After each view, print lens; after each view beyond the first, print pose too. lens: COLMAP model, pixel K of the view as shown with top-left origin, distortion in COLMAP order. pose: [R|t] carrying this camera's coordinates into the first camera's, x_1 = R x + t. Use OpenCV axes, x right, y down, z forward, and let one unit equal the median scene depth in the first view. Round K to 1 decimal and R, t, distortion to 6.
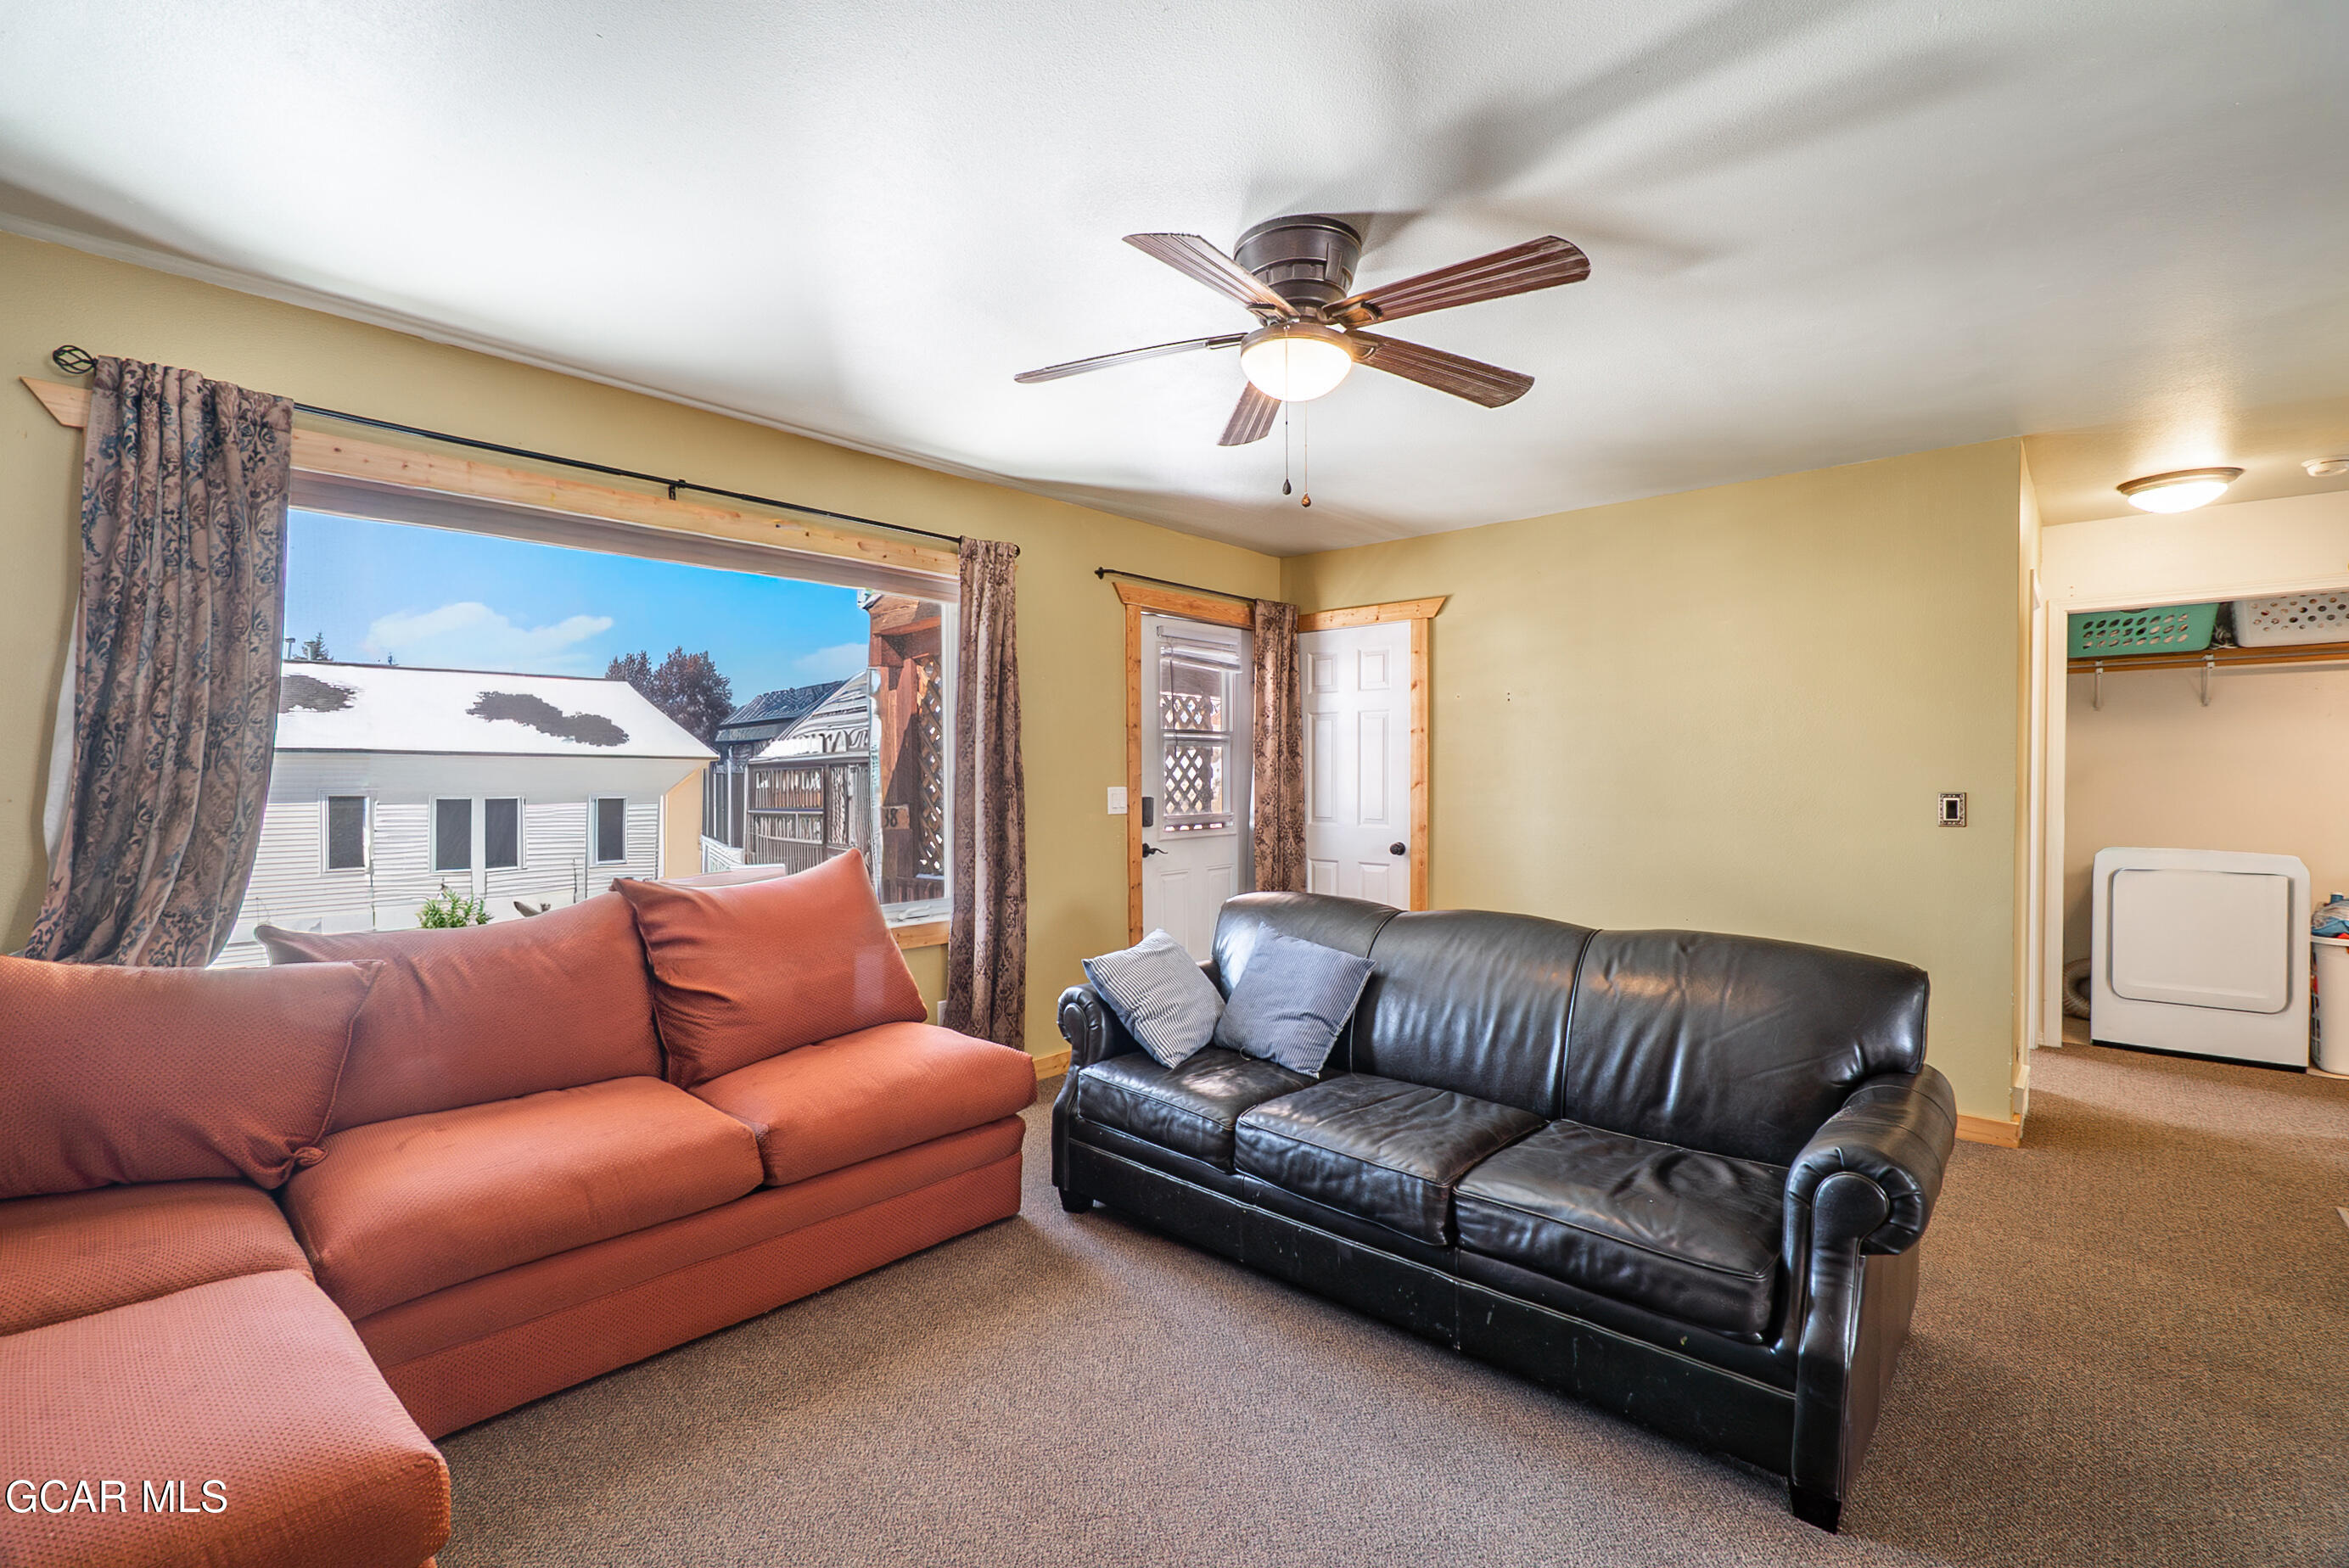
lens RADIAL K [[1032.1, 0, 1163.1], [0, 1032.1, 783.9], [0, 0, 1]] dist [-0.004612, 0.001431]
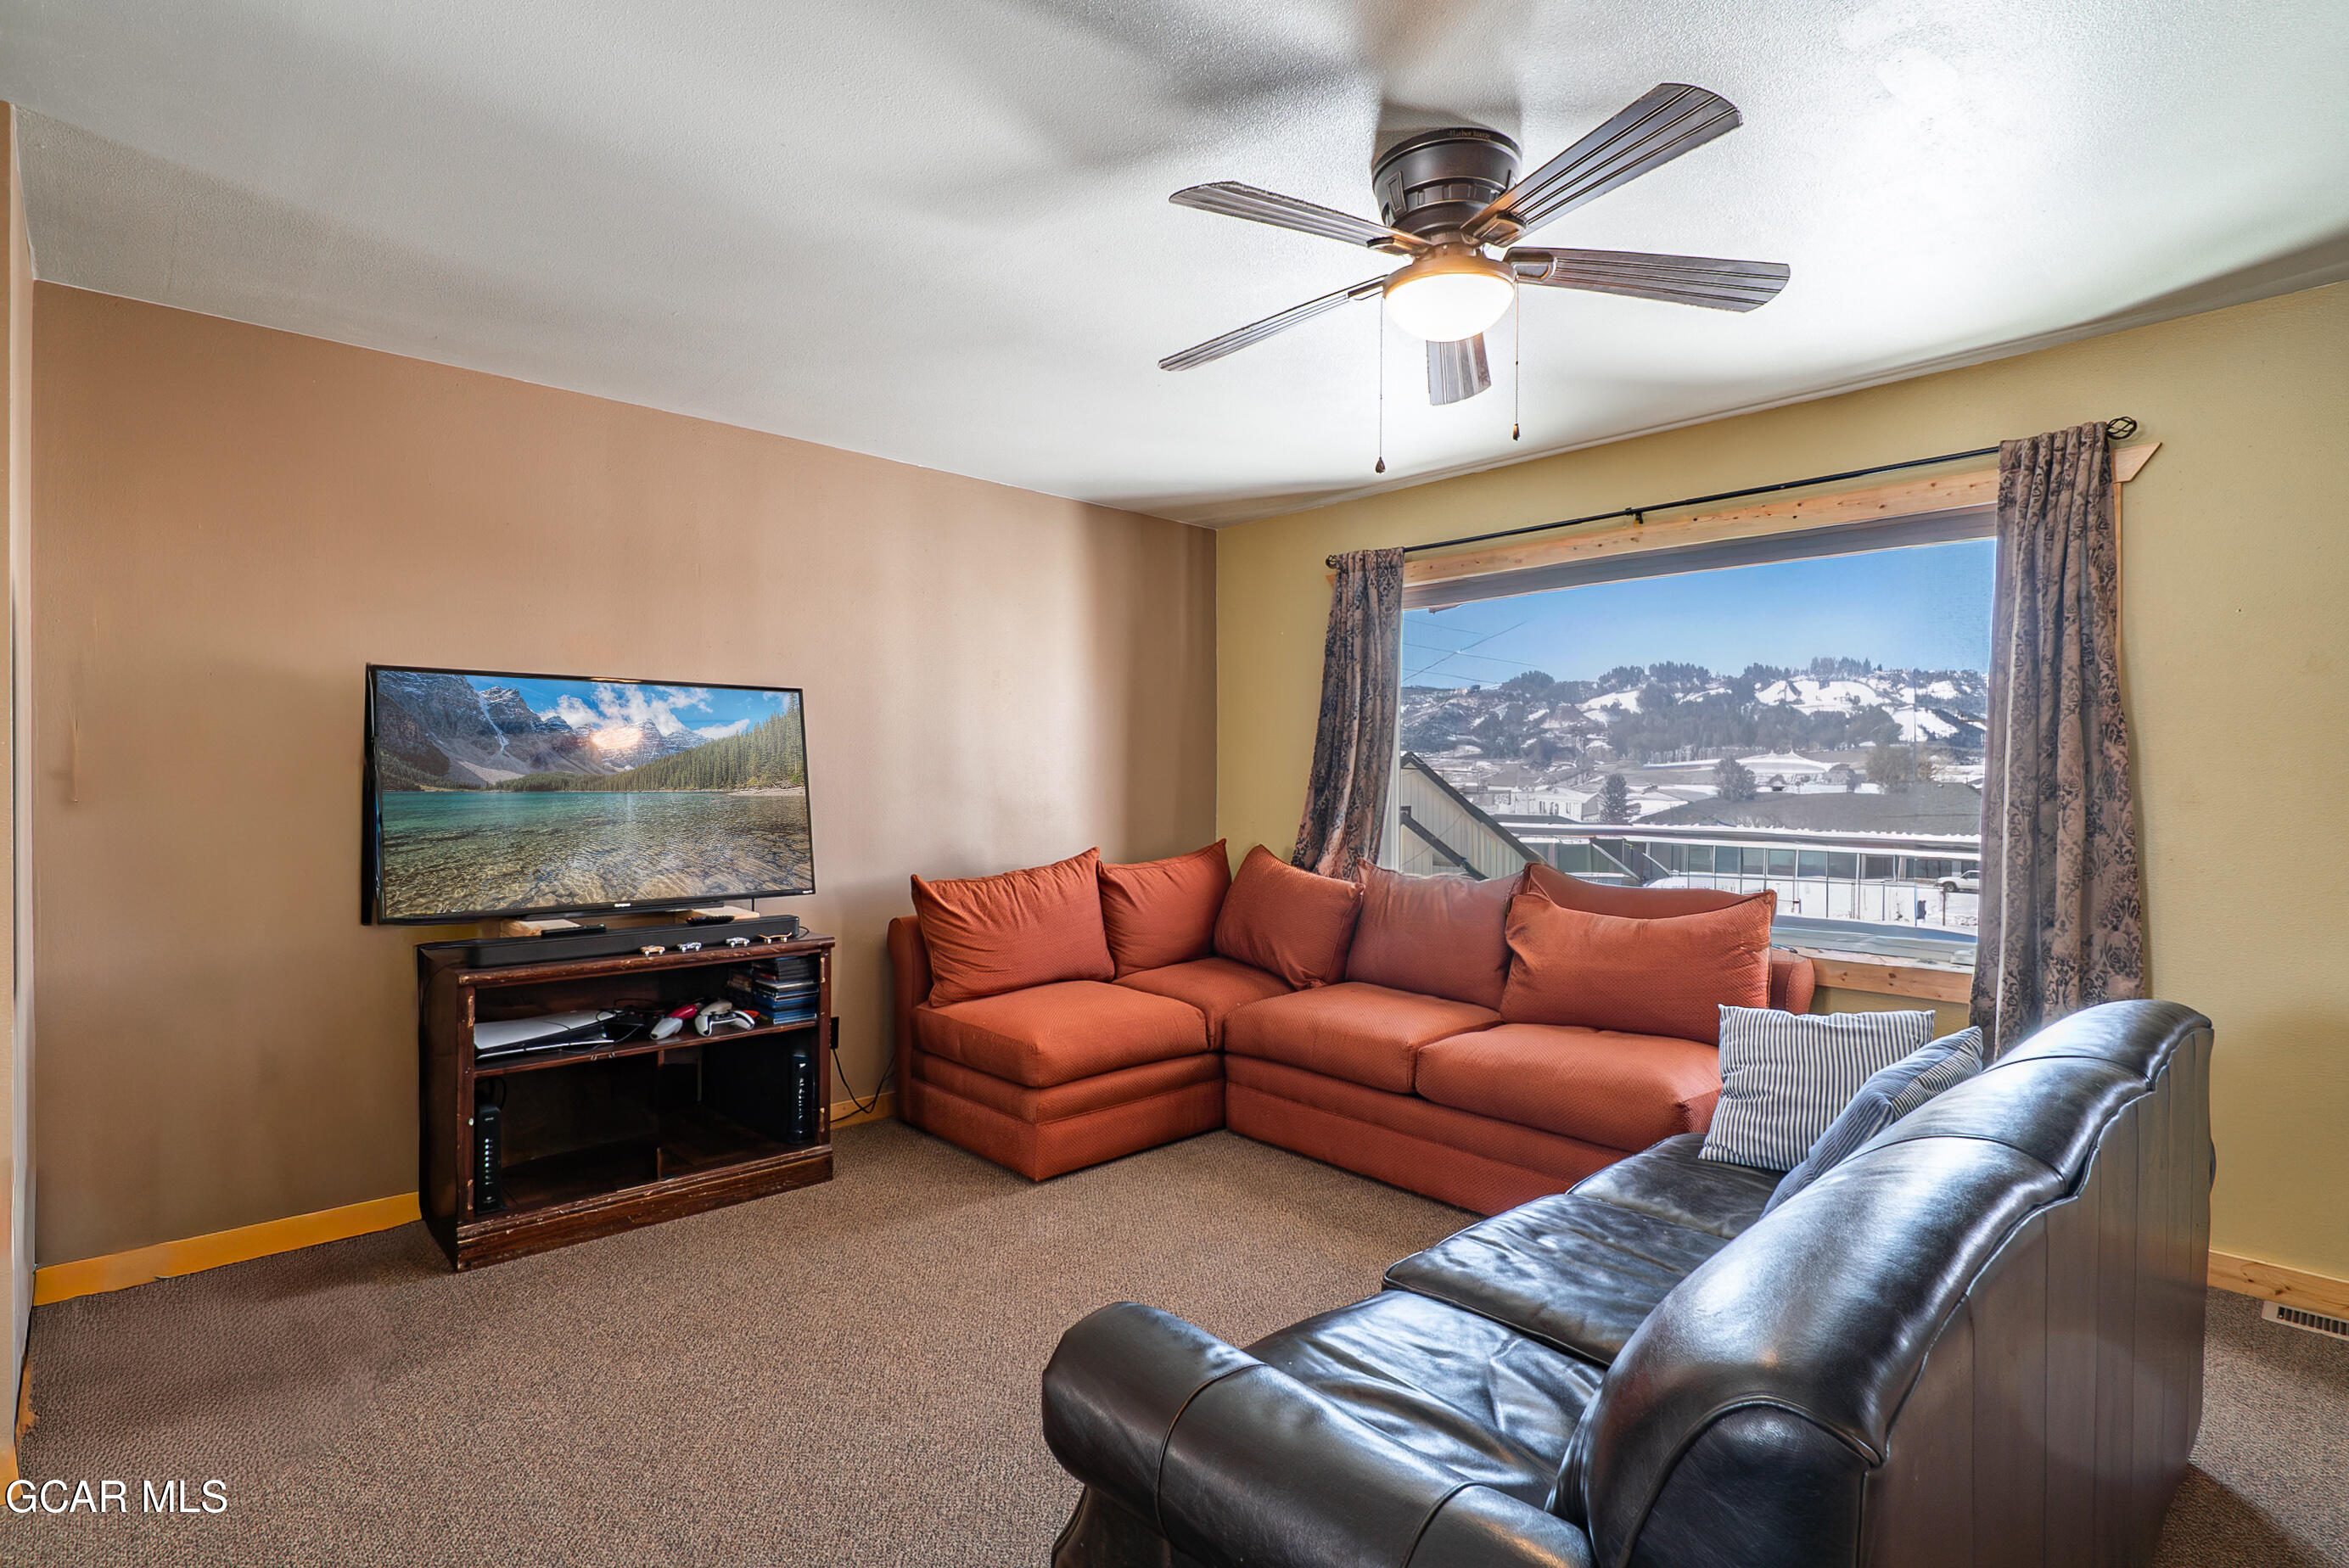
lens RADIAL K [[1148.3, 0, 1168.4], [0, 1148.3, 785.3], [0, 0, 1]] dist [0.012886, 0.000038]
pose [[-0.078868, 0.010978, -0.996825, 0.789292], [-0.013024, 0.999843, 0.012041, -0.005340], [0.996800, 0.013932, -0.078712, 0.596880]]
